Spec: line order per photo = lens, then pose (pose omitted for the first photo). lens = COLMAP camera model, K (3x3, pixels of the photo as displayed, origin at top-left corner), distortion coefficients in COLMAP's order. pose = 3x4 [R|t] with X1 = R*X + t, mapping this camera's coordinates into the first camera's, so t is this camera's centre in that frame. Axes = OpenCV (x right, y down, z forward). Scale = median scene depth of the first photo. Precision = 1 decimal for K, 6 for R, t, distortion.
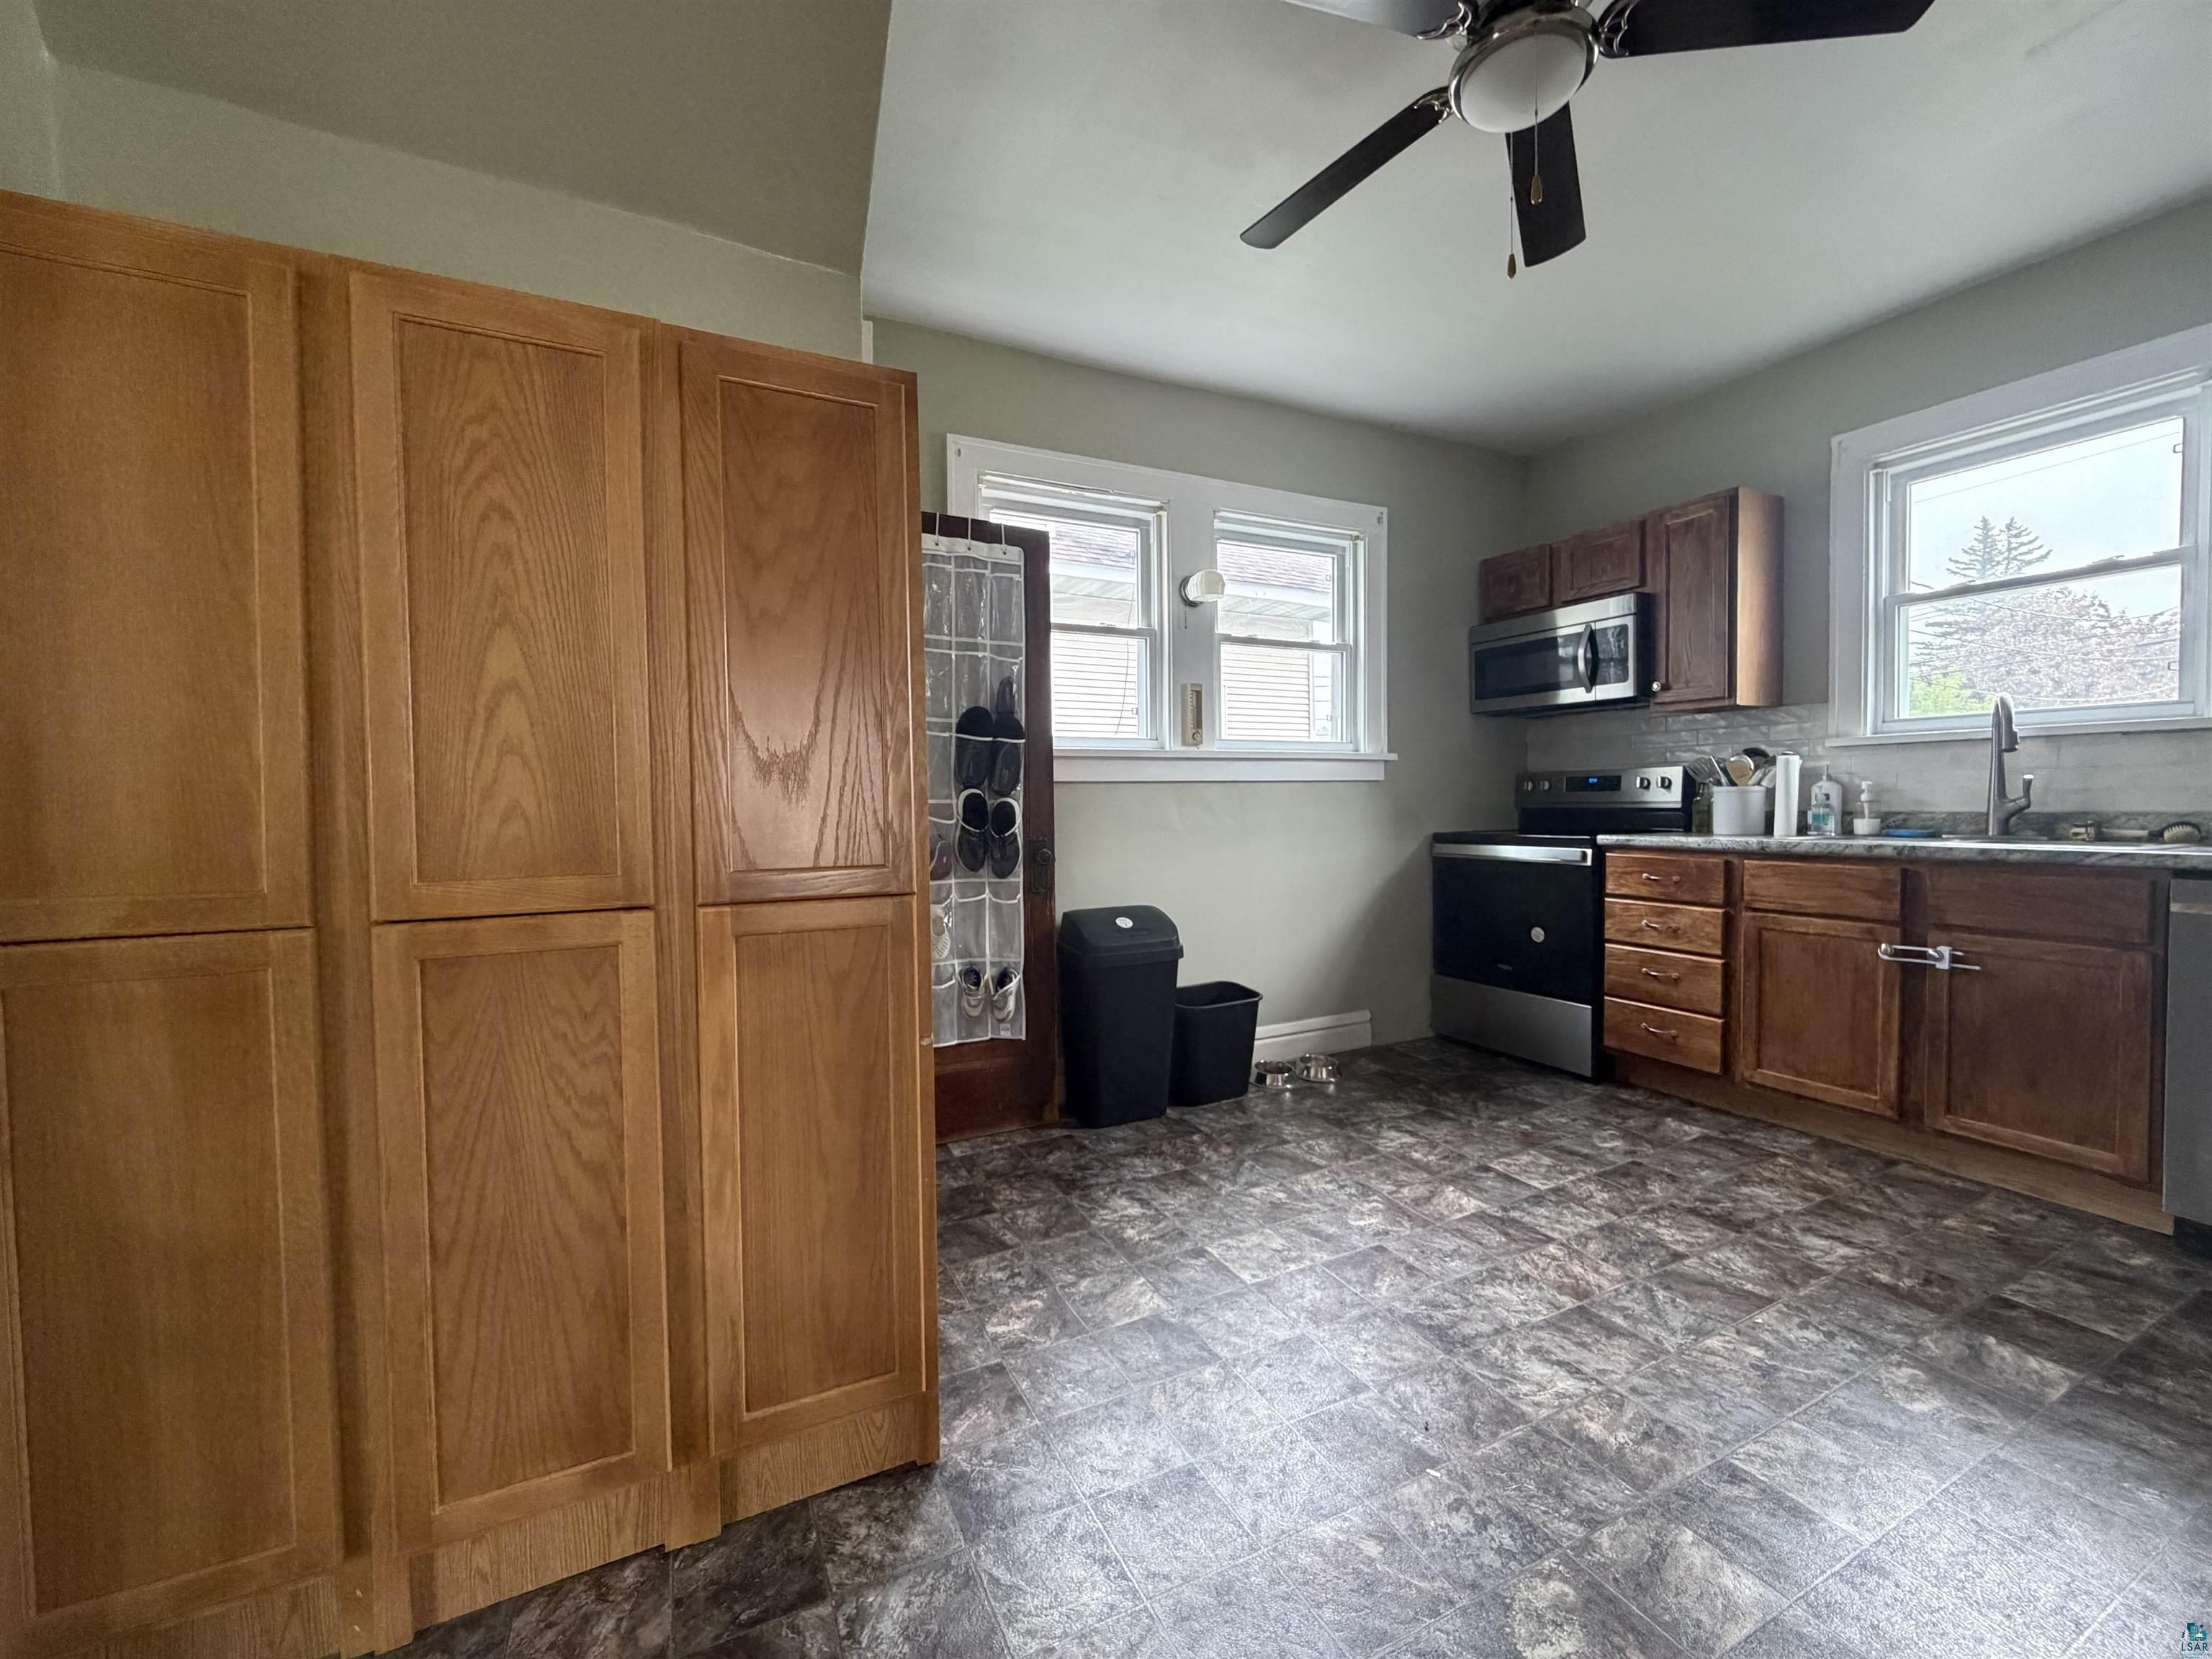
lens RADIAL K [[882.6, 0, 1098.7], [0, 882.6, 827.7], [0, 0, 1]] dist [-0.000282, 0.000057]
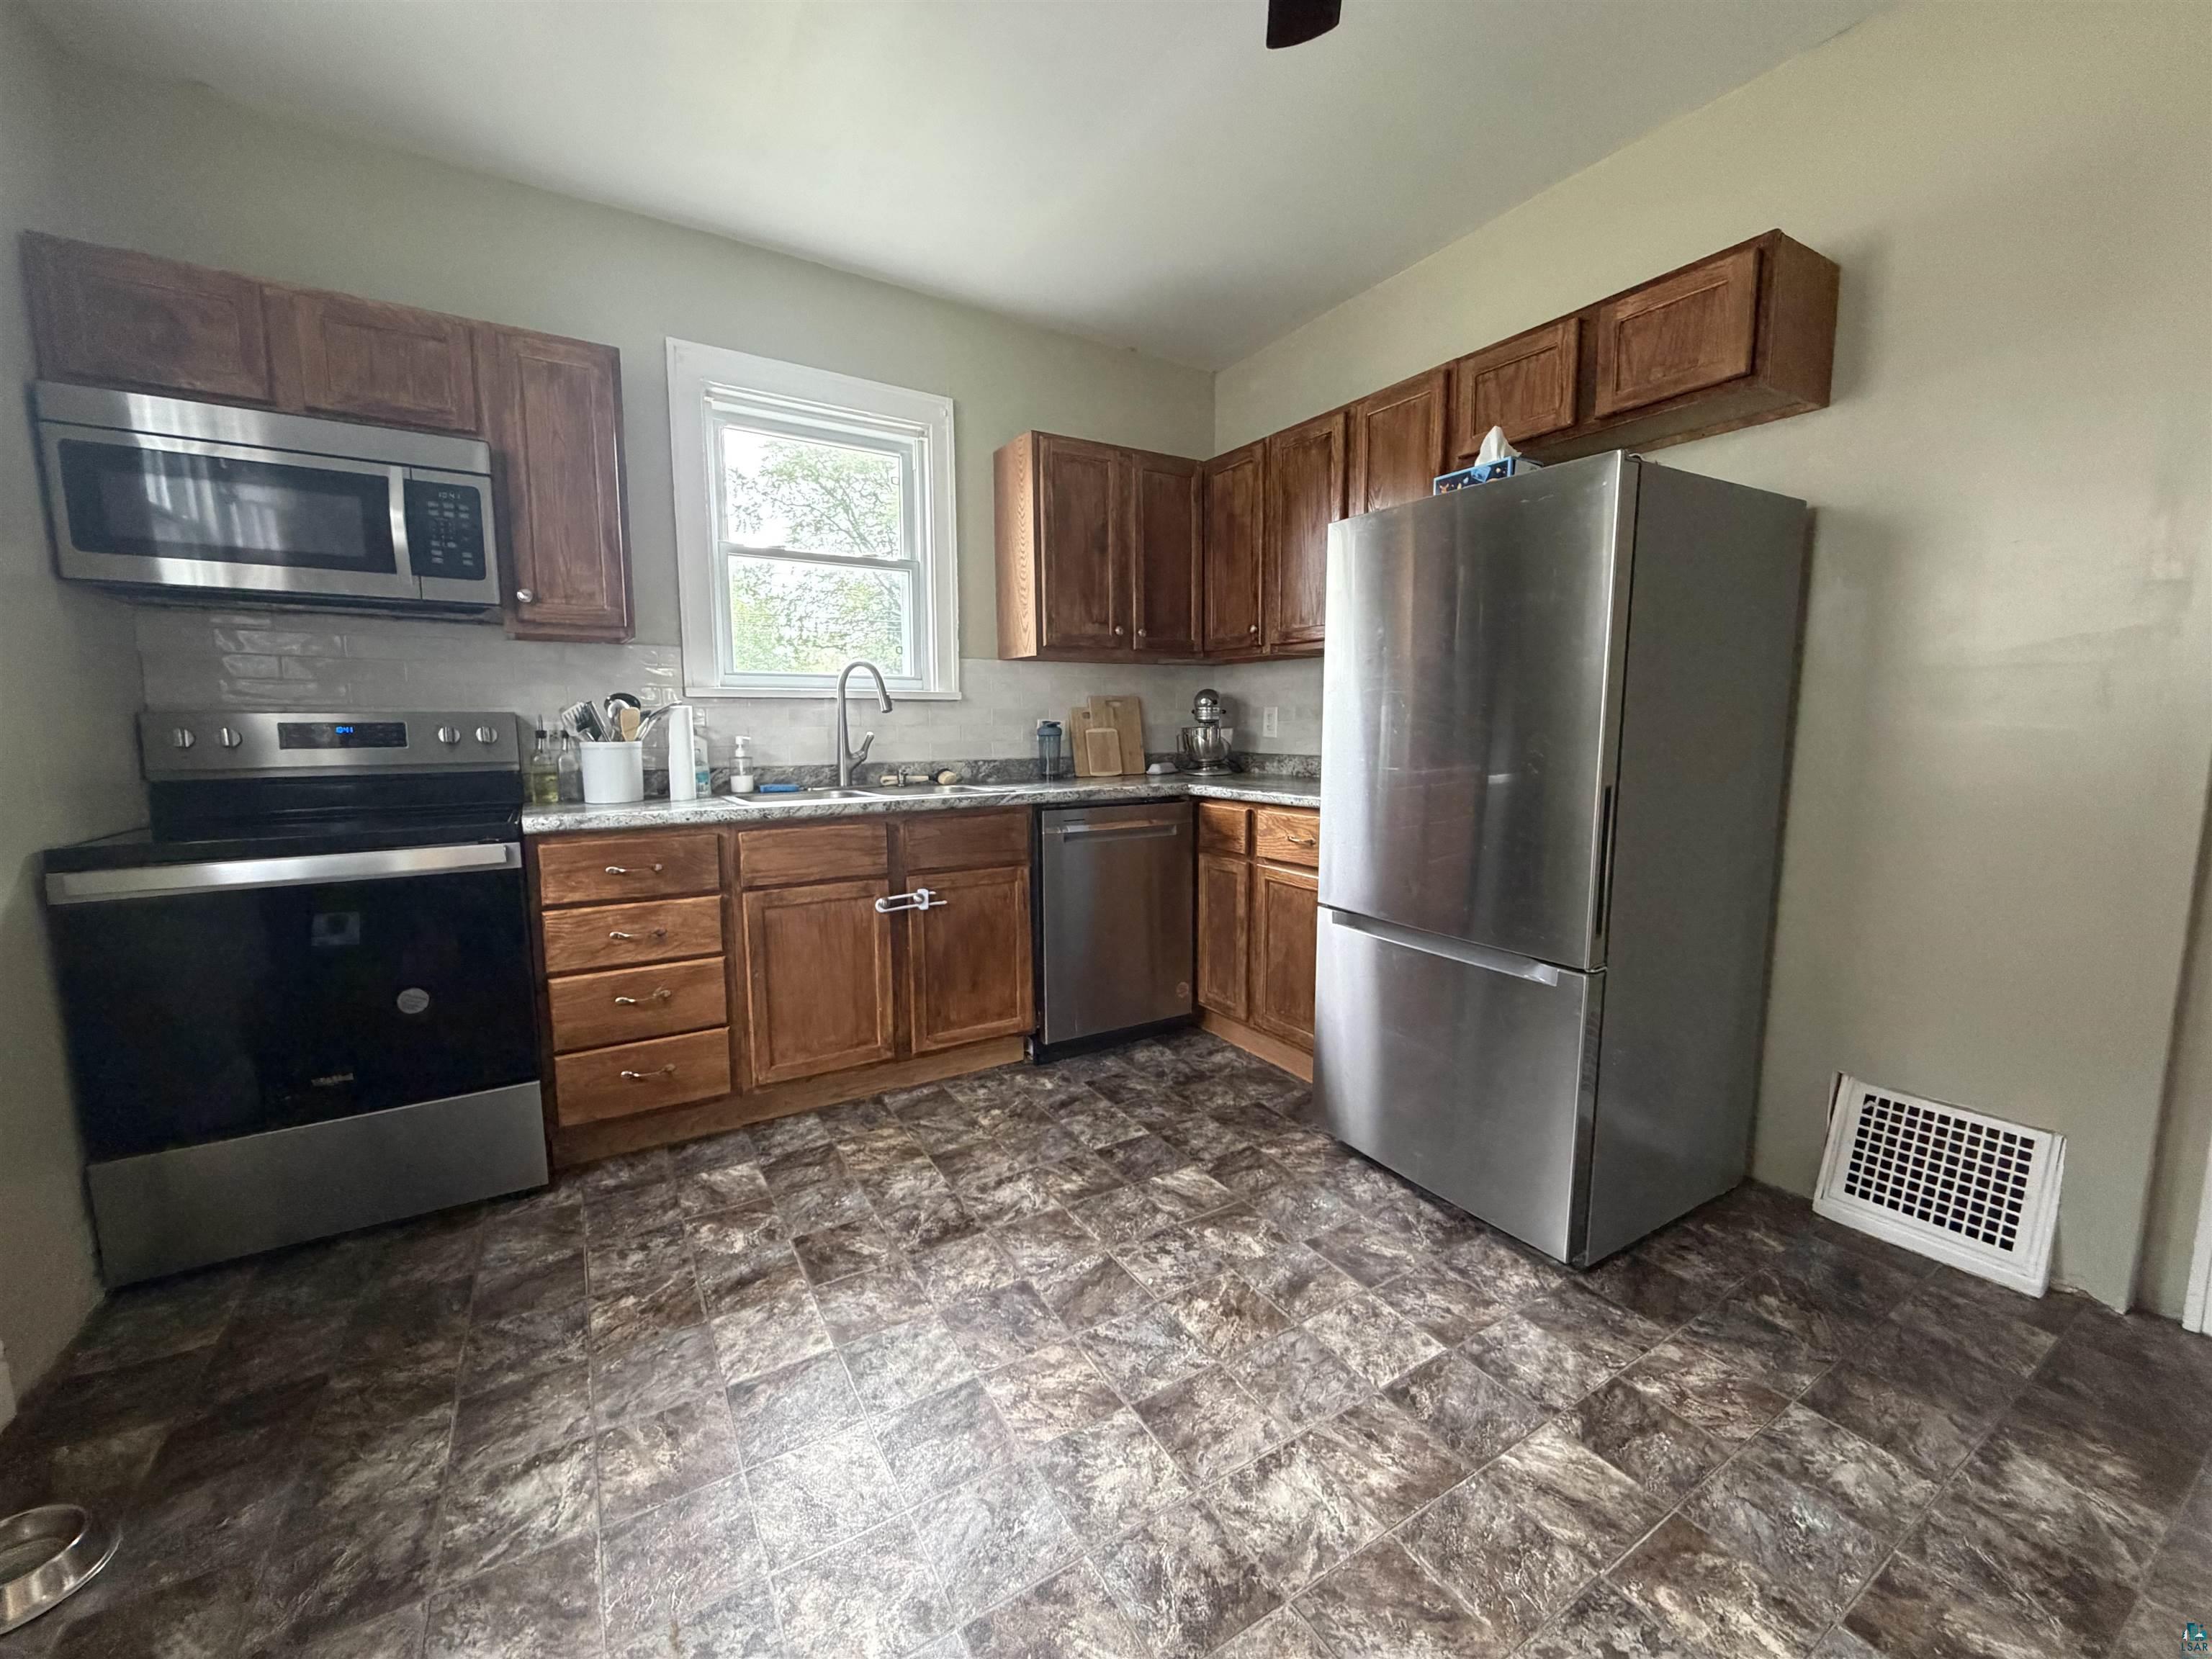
lens RADIAL K [[882.6, 0, 1098.7], [0, 882.6, 827.7], [0, 0, 1]] dist [-0.000282, 0.000057]
pose [[-0.094525, -0.103436, 0.990134, -0.132746], [0.037113, 0.993530, 0.107334, -0.046640], [-0.994830, 0.046893, -0.090075, 0.776314]]
